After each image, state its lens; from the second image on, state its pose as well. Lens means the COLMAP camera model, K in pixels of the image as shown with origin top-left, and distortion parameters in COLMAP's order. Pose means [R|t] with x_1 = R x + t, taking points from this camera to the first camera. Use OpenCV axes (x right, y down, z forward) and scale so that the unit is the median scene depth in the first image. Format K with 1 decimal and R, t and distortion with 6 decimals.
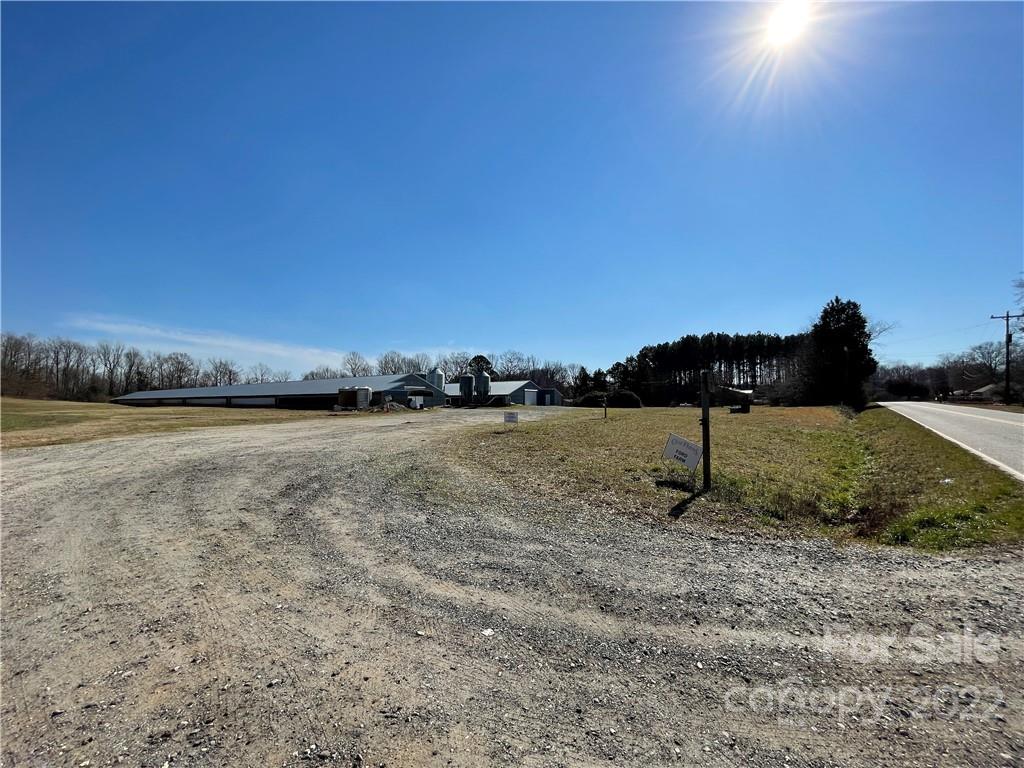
lens RADIAL K [[416.1, 0, 512.0], [0, 416.1, 386.5], [0, 0, 1]] dist [-0.001634, -0.000237]
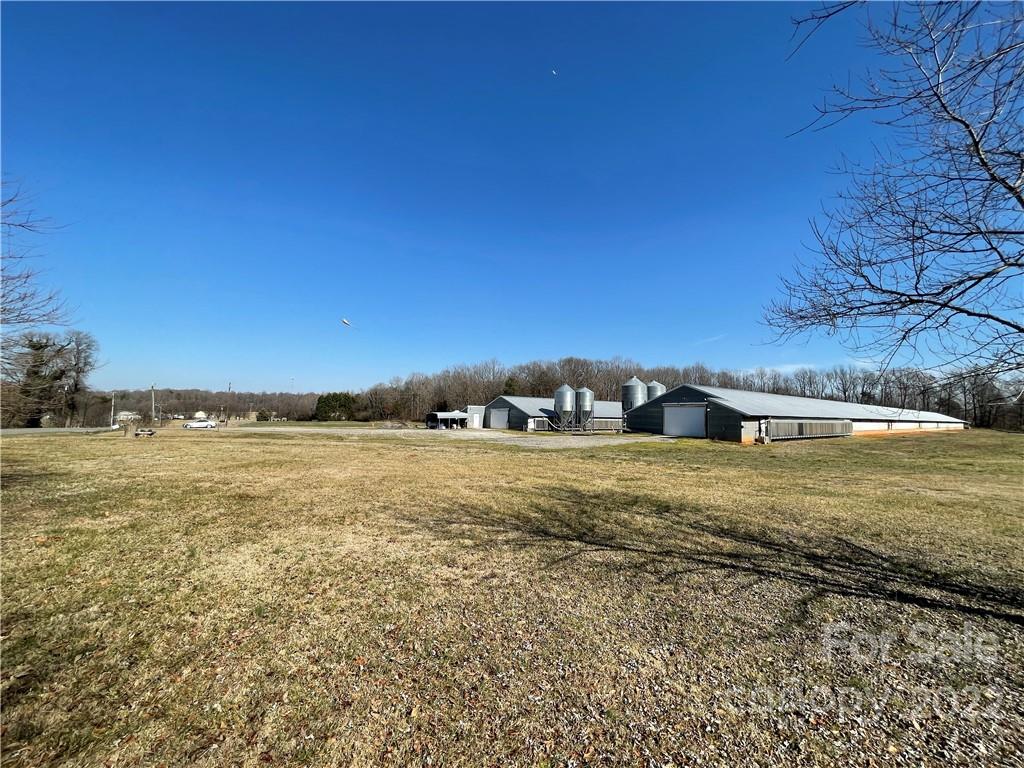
lens RADIAL K [[416.1, 0, 509.6], [0, 416.1, 383.3], [0, 0, 1]] dist [-0.001634, -0.000237]
pose [[-0.242408, -0.081176, -0.966772, 1.160493], [0.024055, 0.995684, -0.089635, 0.047596], [0.969876, -0.044984, -0.239409, 1.901977]]
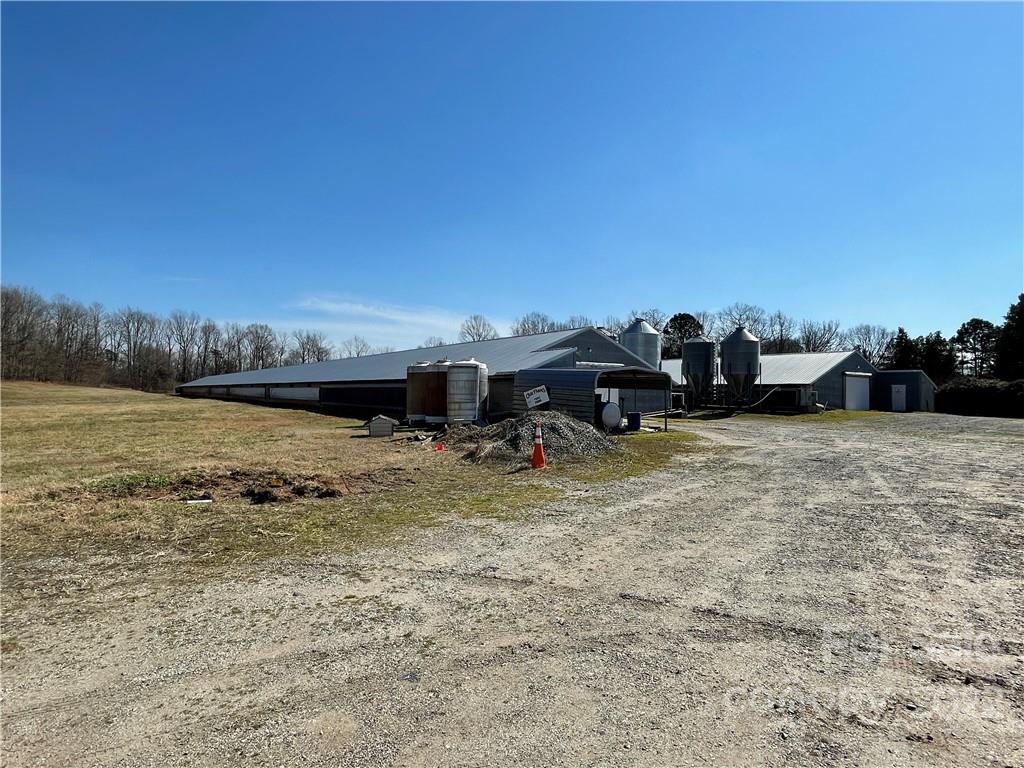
lens RADIAL K [[582.5, 0, 509.8], [0, 582.5, 392.5], [0, 0, 1]] dist [-0.003502, 0.000405]
pose [[0.949638, 0.011420, -0.313140, -0.213743], [0.000145, 0.999320, 0.036885, 0.012218], [0.313348, -0.035073, 0.948990, 0.695036]]
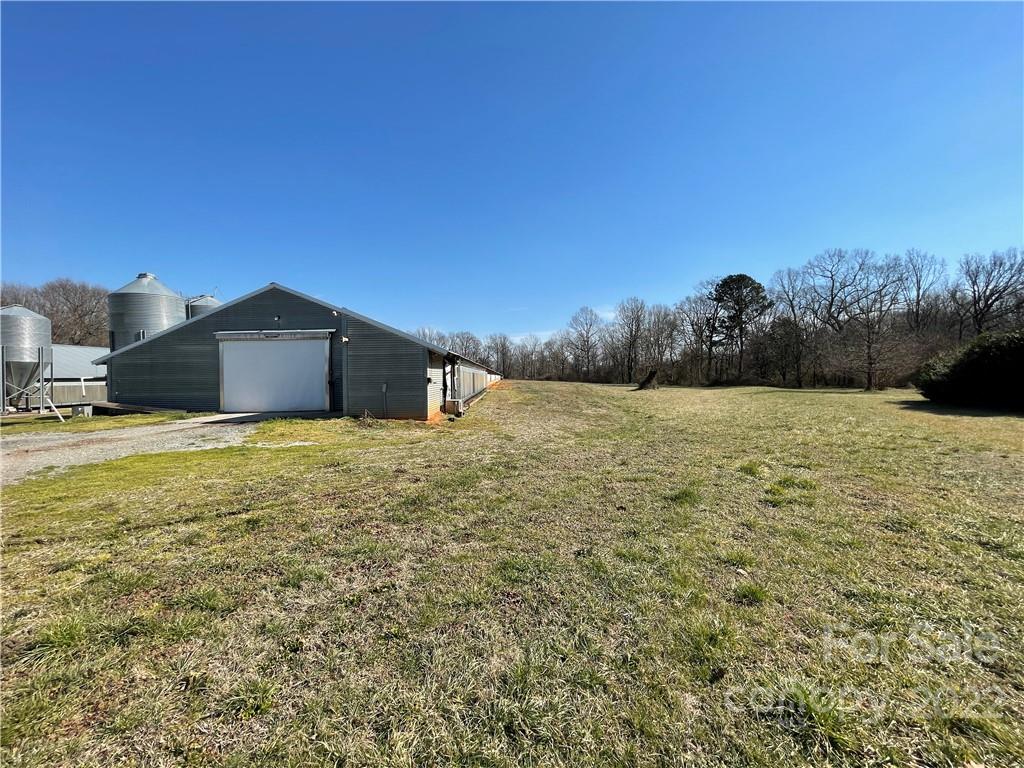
lens RADIAL K [[416.1, 0, 511.6], [0, 416.1, 380.2], [0, 0, 1]] dist [-0.001634, -0.000237]
pose [[0.619006, -0.007683, -0.785349, 0.553619], [0.054446, 0.997966, 0.033151, 0.062794], [0.783497, -0.063280, 0.618165, 1.993159]]
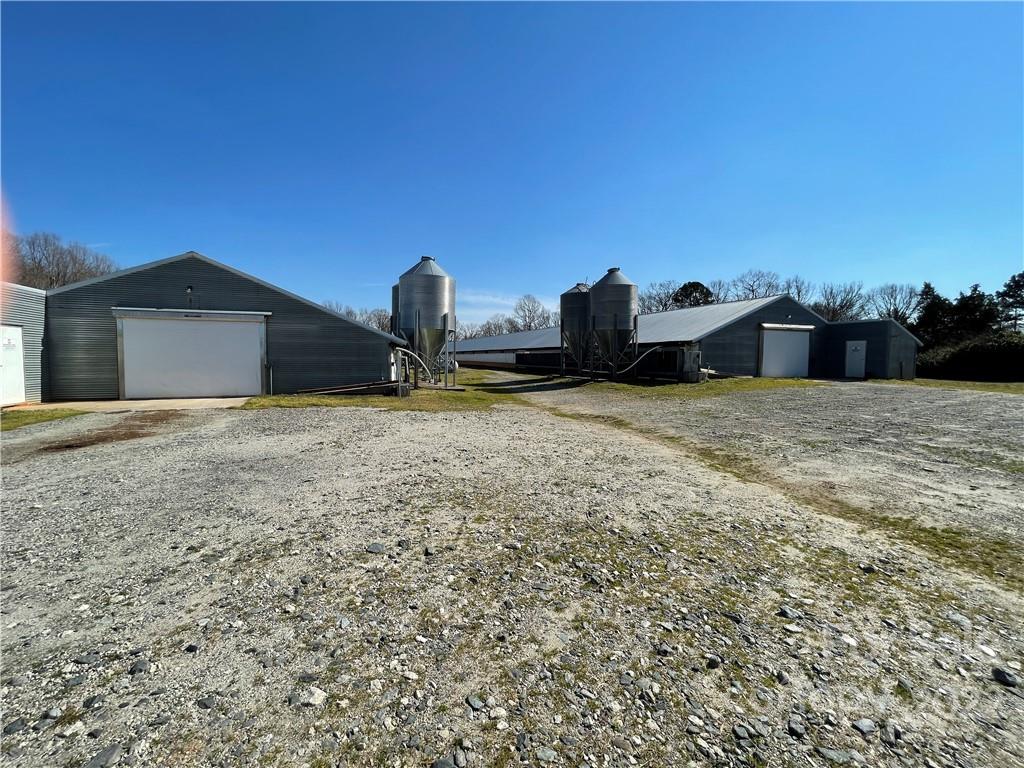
lens RADIAL K [[416.1, 0, 509.2], [0, 416.1, 383.0], [0, 0, 1]] dist [-0.001634, -0.000237]
pose [[0.852412, 0.035014, -0.521697, 0.066109], [0.018544, 0.995103, 0.097087, 0.034205], [0.522541, -0.092432, 0.847589, 1.316687]]
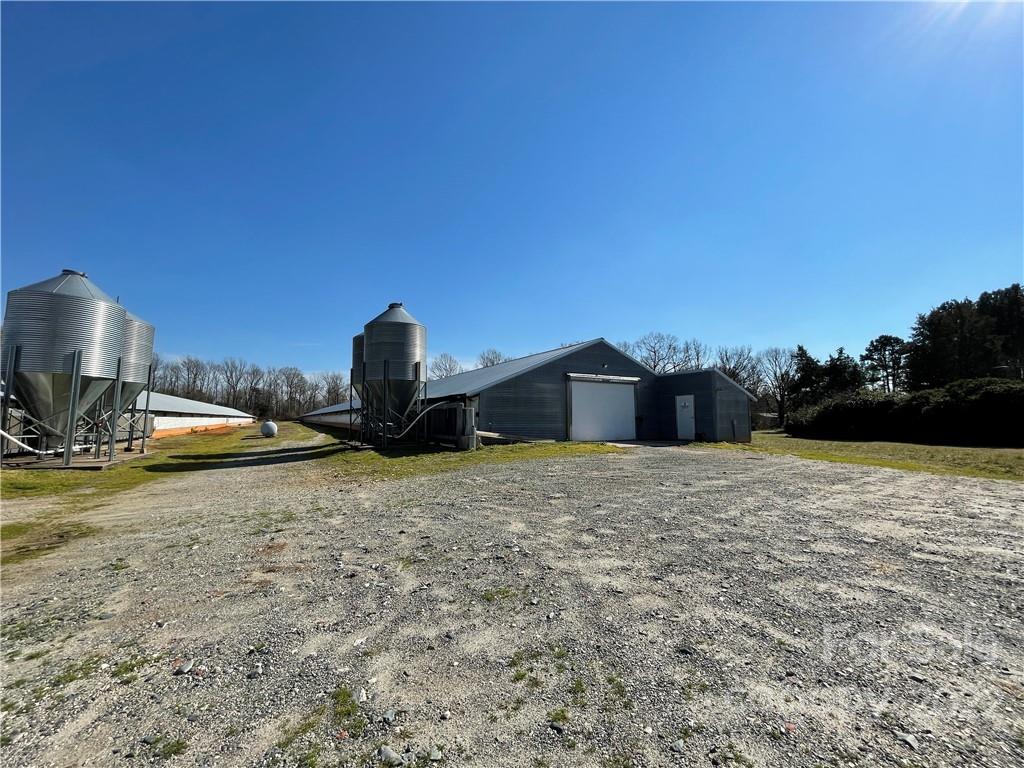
lens RADIAL K [[416.1, 0, 508.6], [0, 416.1, 386.1], [0, 0, 1]] dist [-0.001634, -0.000237]
pose [[0.915494, -0.032816, -0.400991, 0.189804], [0.018415, 0.999041, -0.039716, 0.046344], [0.401910, 0.028975, 0.915221, 1.557526]]
